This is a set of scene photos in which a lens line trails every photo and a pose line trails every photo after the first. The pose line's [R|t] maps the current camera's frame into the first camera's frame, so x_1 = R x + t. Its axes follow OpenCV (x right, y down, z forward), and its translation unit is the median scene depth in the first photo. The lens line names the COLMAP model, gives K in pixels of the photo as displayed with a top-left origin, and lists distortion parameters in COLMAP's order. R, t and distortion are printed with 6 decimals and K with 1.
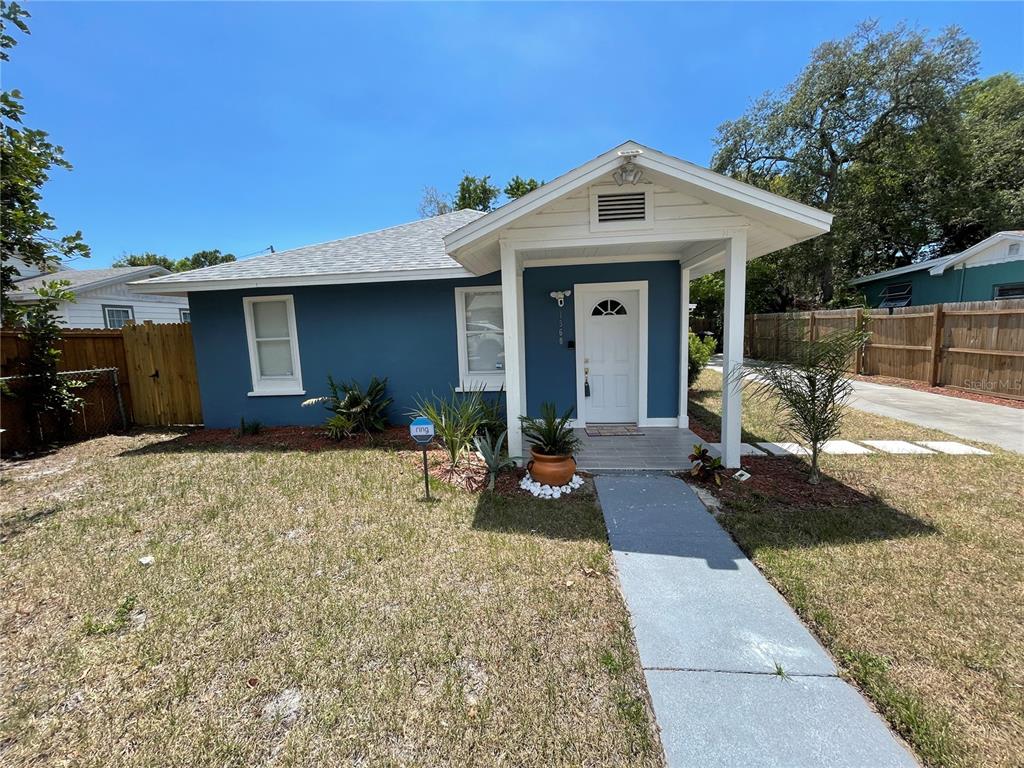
lens RADIAL K [[414.6, 0, 512.9], [0, 414.6, 379.4], [0, 0, 1]] dist [-0.008043, 0.003708]
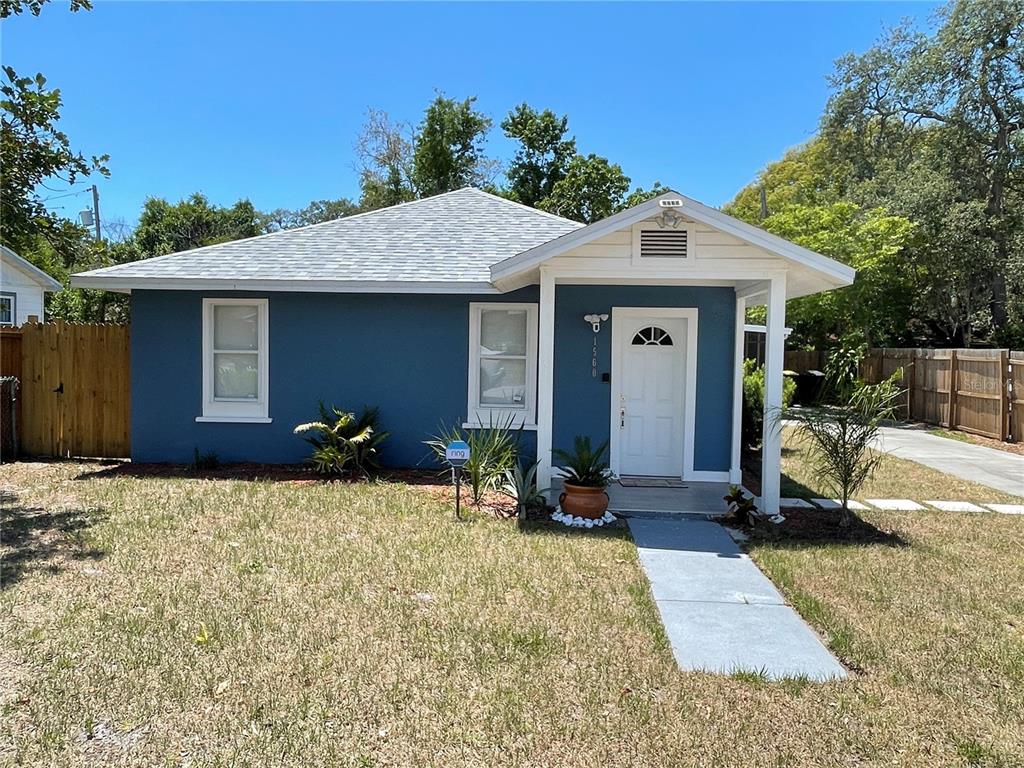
lens RADIAL K [[783.5, 0, 510.3], [0, 783.5, 376.4], [0, 0, 1]] dist [0.000075, -0.004232]
pose [[0.998156, 0.051786, 0.031658, -0.100615], [-0.048962, 0.995240, -0.084265, 0.055030], [-0.035871, 0.082560, 0.995940, -0.560053]]
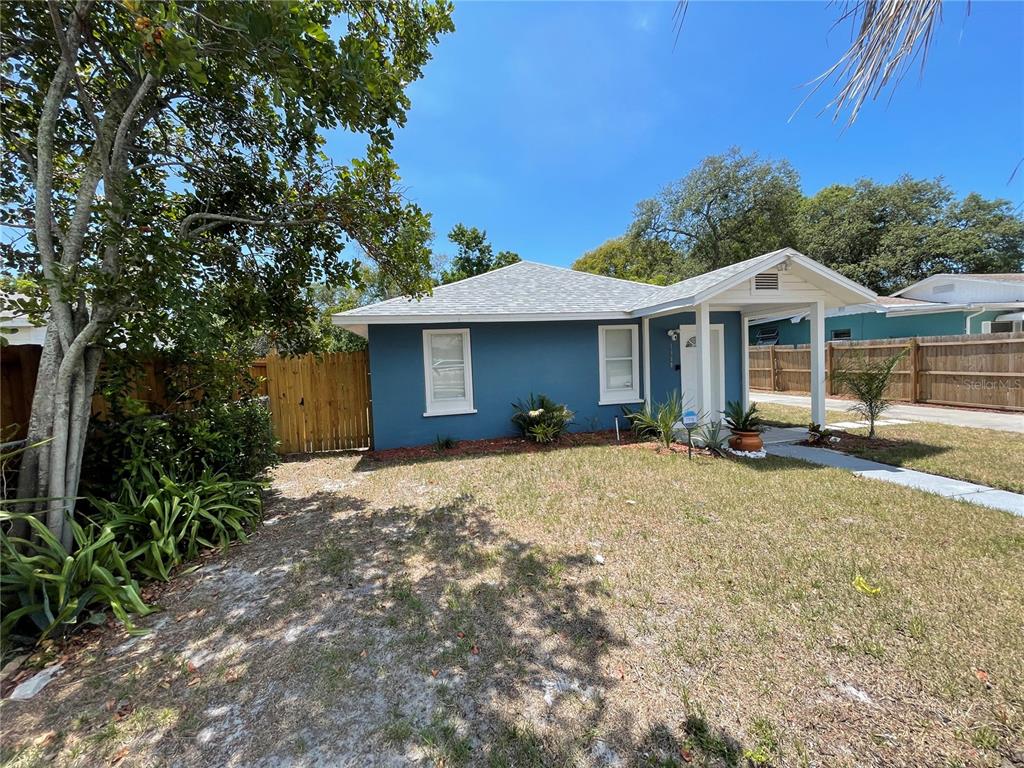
lens RADIAL K [[414.6, 0, 510.7], [0, 414.6, 380.7], [0, 0, 1]] dist [-0.008043, 0.003708]
pose [[0.955759, -0.017651, 0.293622, -0.801960], [0.042388, 0.996044, -0.078099, 0.044842], [-0.291082, 0.087090, 0.952726, -0.164965]]
